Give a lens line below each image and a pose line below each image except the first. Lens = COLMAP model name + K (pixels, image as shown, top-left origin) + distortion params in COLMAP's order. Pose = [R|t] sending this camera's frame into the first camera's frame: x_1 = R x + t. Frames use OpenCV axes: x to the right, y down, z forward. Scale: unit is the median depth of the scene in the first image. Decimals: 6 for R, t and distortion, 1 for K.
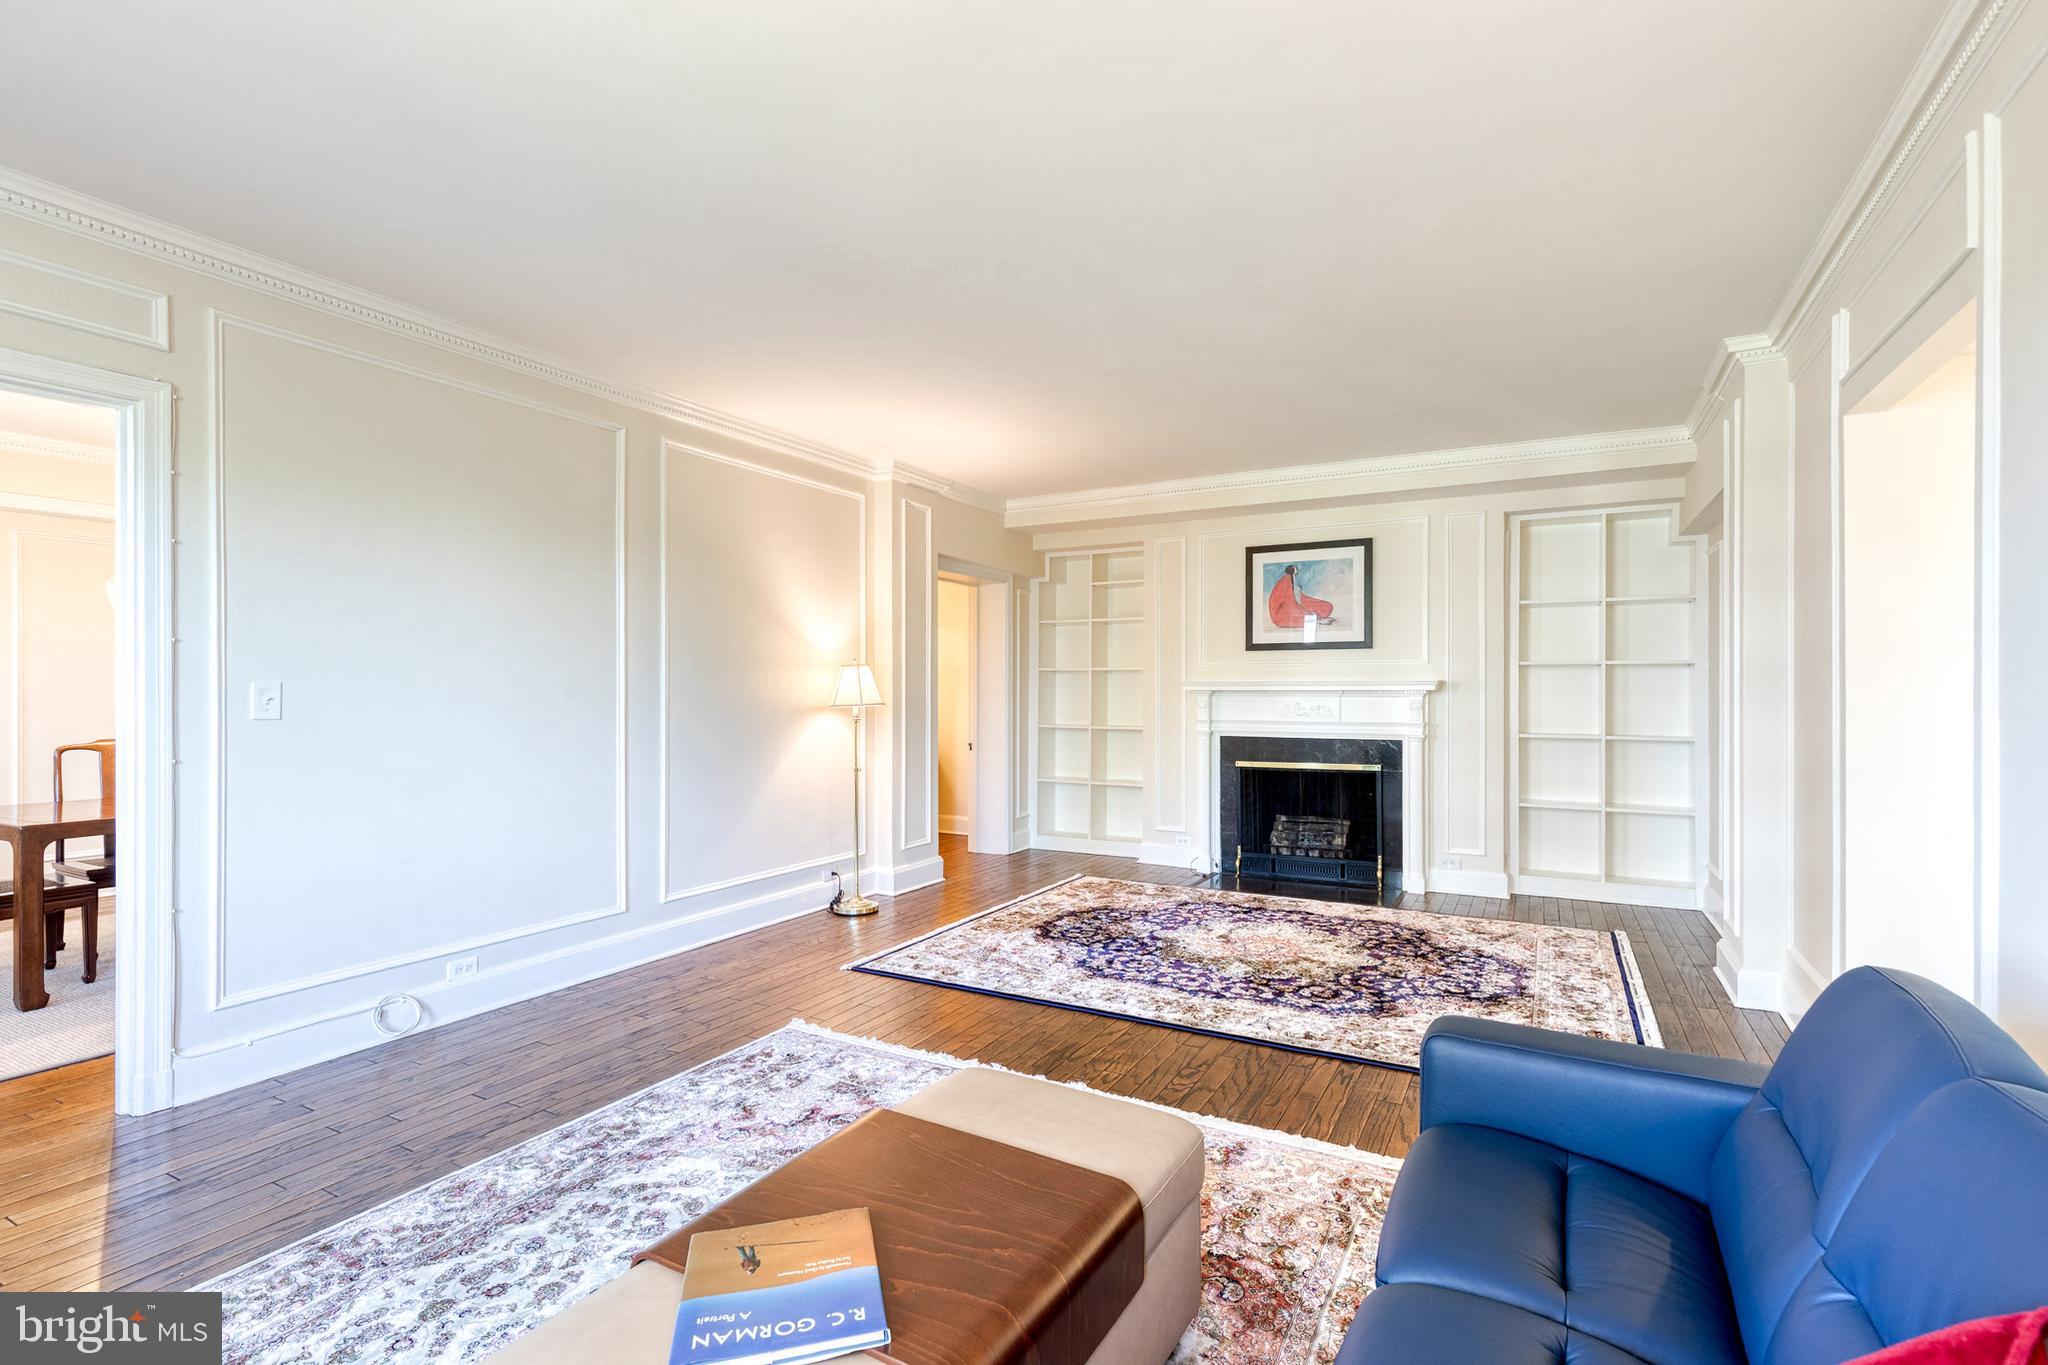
lens RADIAL K [[941.4, 0, 1051.3], [0, 941.4, 692.5], [0, 0, 1]] dist [0.021194, -0.000183]
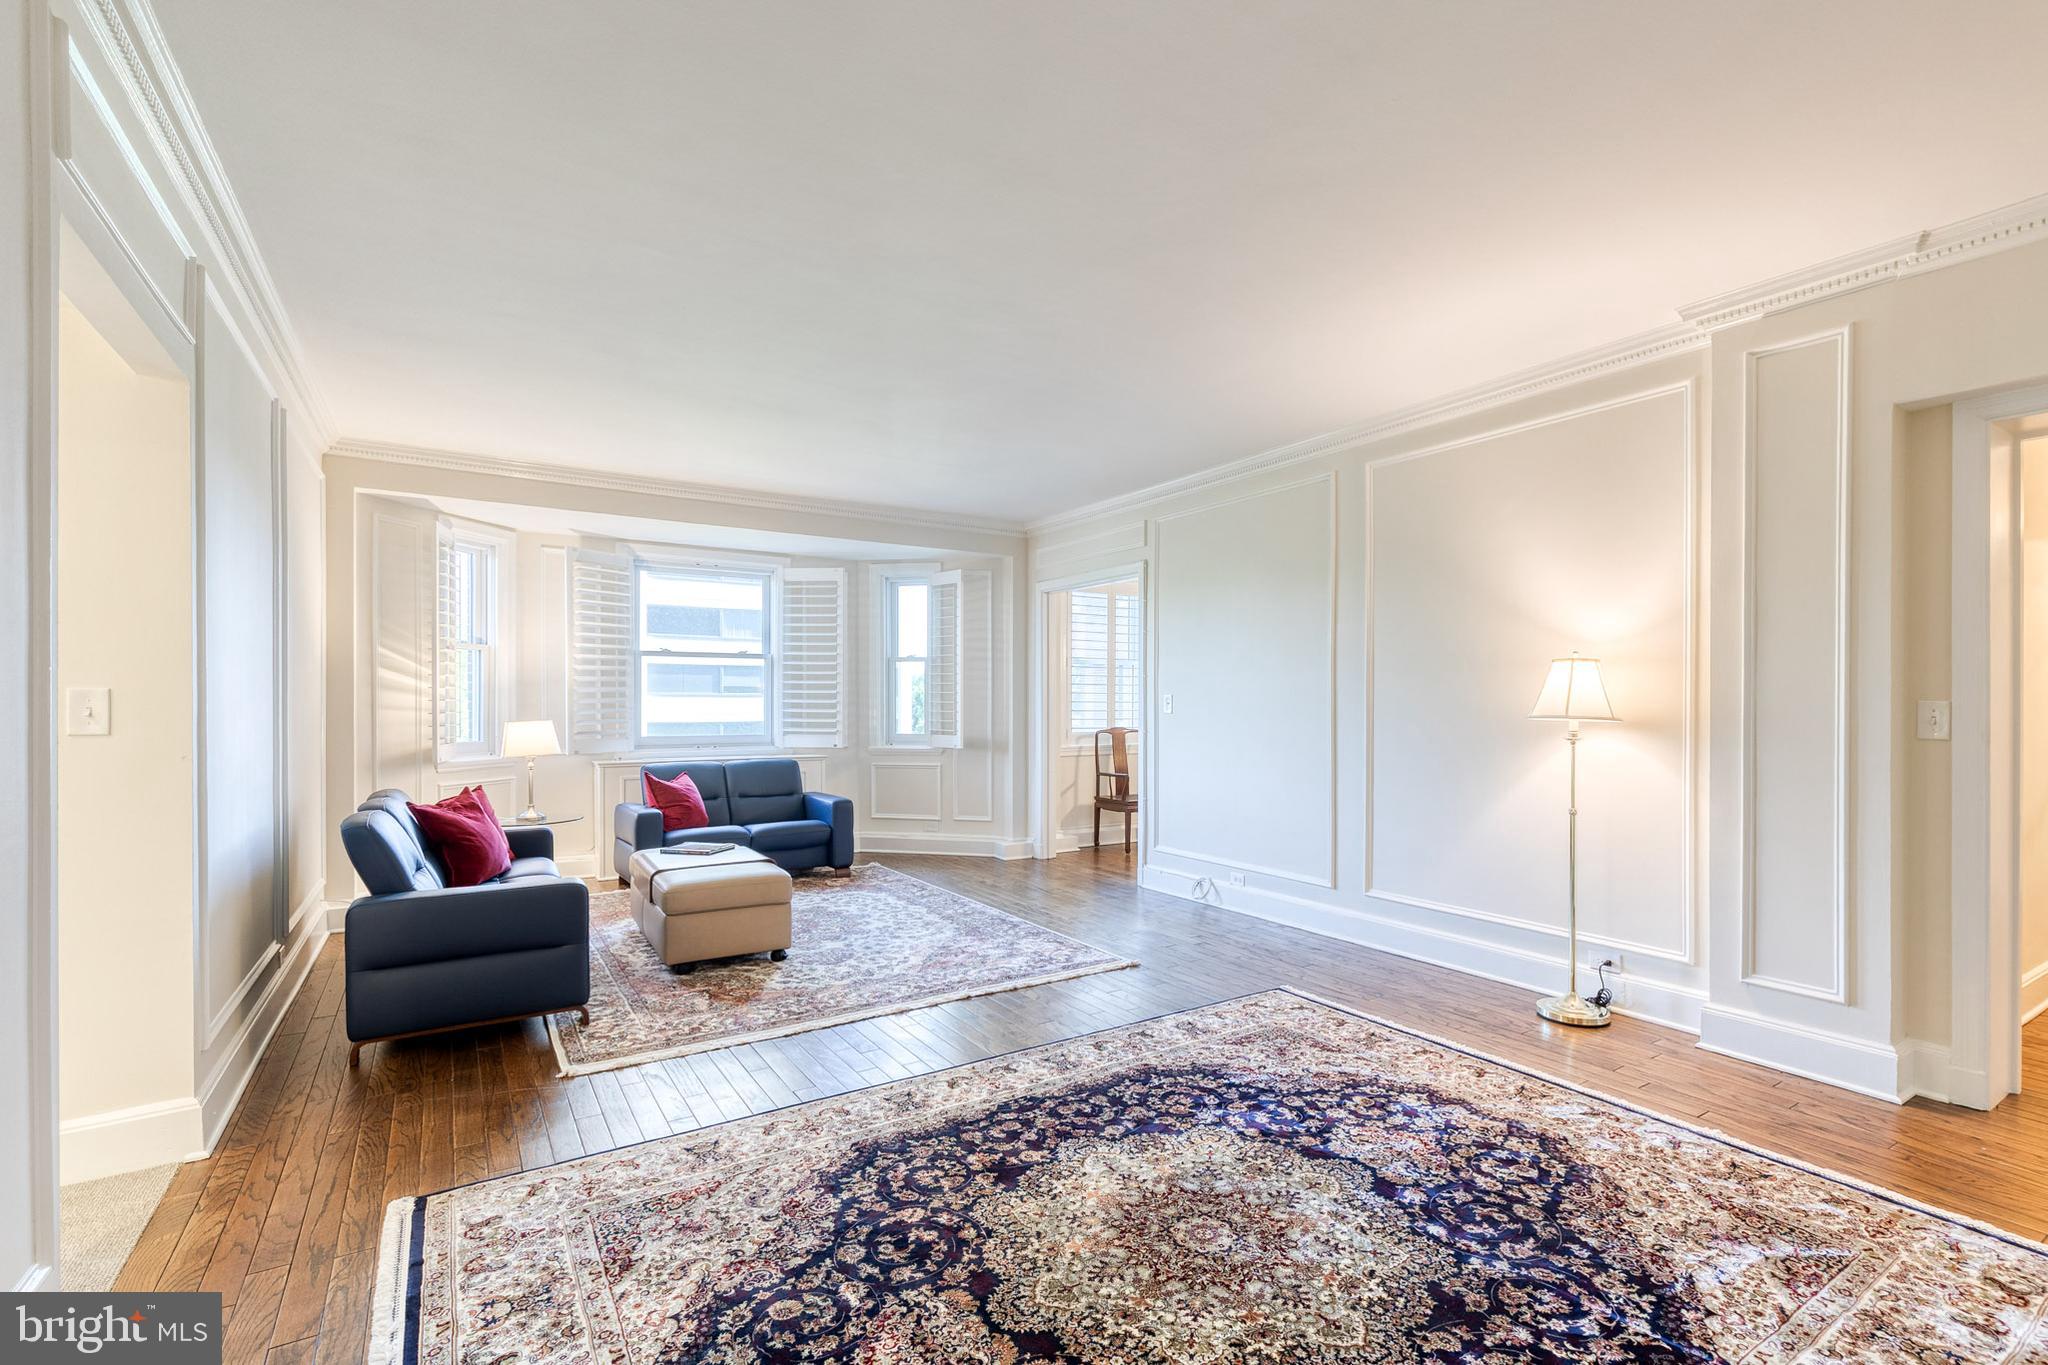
lens RADIAL K [[941.4, 0, 1051.3], [0, 941.4, 692.5], [0, 0, 1]] dist [0.021194, -0.000183]
pose [[-0.479834, -0.010438, -0.877297, 0.673277], [-0.007451, 0.999942, -0.007822, 0.003484], [0.877328, 0.002784, -0.479883, 1.152142]]
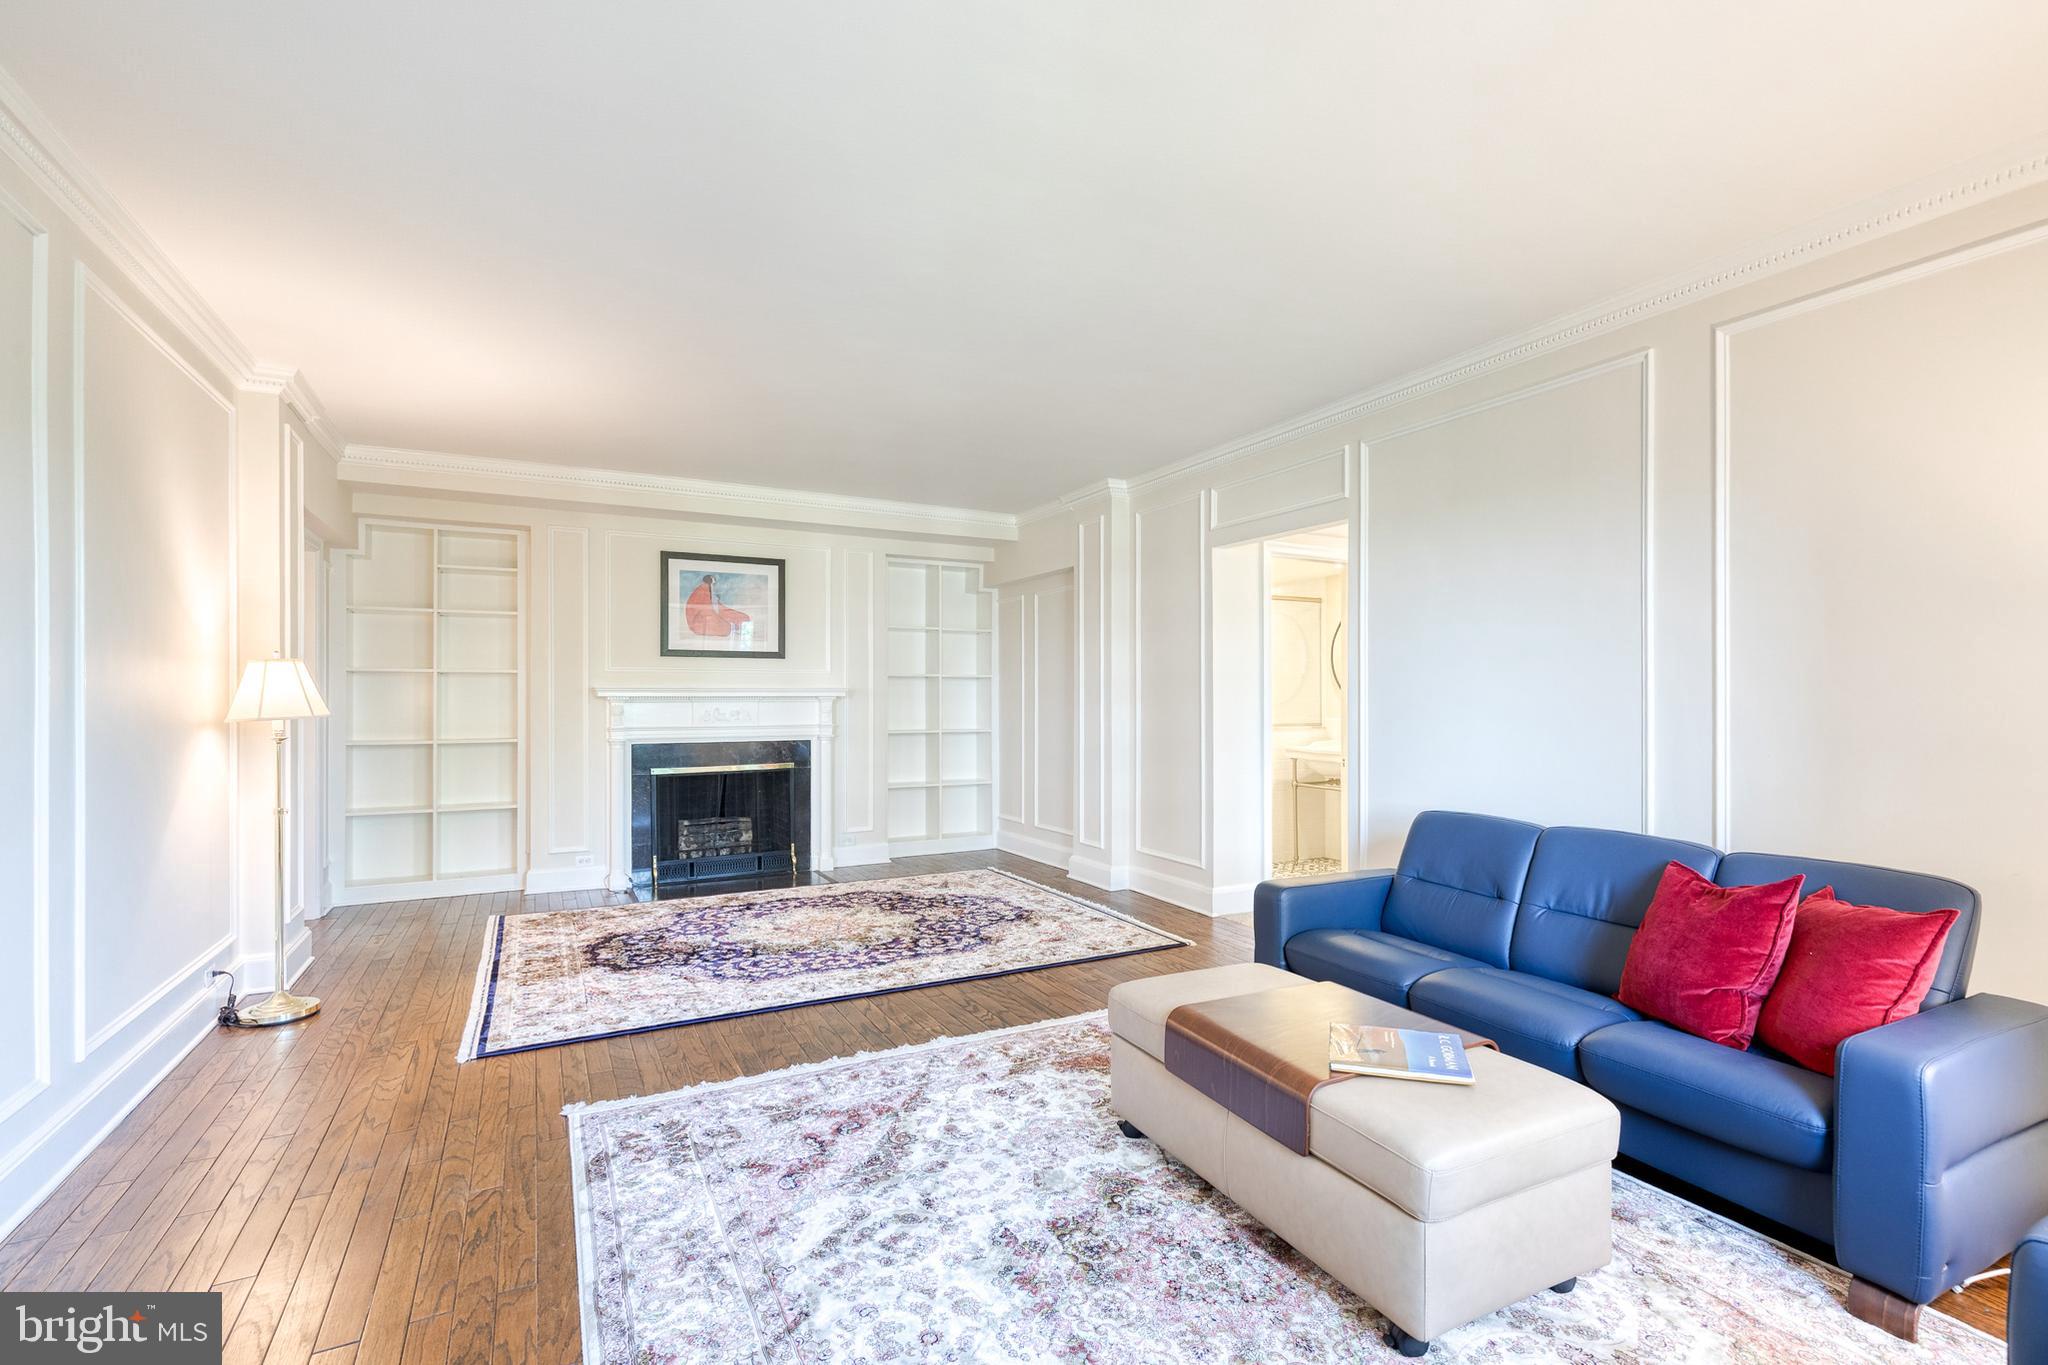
lens RADIAL K [[941.4, 0, 1051.3], [0, 941.4, 692.5], [0, 0, 1]] dist [0.021194, -0.000183]
pose [[0.547866, 0.003903, 0.836557, -0.554005], [0.003205, 0.999972, -0.006764, 0.002447], [-0.836560, 0.006387, 0.547839, 0.167711]]
